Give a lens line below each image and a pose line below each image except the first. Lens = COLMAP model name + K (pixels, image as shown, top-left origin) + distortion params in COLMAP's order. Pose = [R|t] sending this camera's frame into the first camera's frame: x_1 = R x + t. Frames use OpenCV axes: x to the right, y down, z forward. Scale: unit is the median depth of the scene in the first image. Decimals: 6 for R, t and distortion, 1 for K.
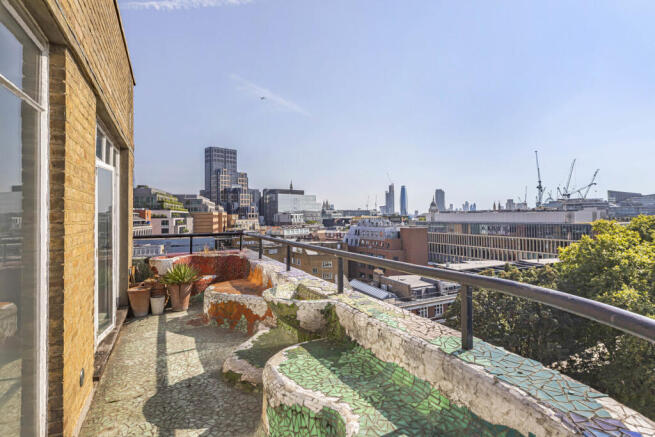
lens RADIAL K [[351.3, 0, 326.8], [0, 351.3, 216.1], [0, 0, 1]] dist [0.002846, 0.000833]
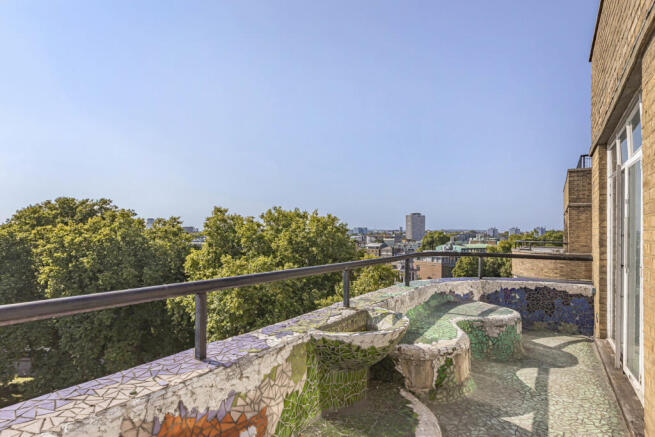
lens RADIAL K [[364.9, 0, 326.4], [0, 364.9, 221.4], [0, 0, 1]] dist [0.002955, 0.000910]
pose [[-0.539331, 0.030835, 0.841529, -1.038008], [0.003337, 0.999400, -0.034481, 0.024451], [-0.842088, -0.015788, -0.539110, 2.111179]]
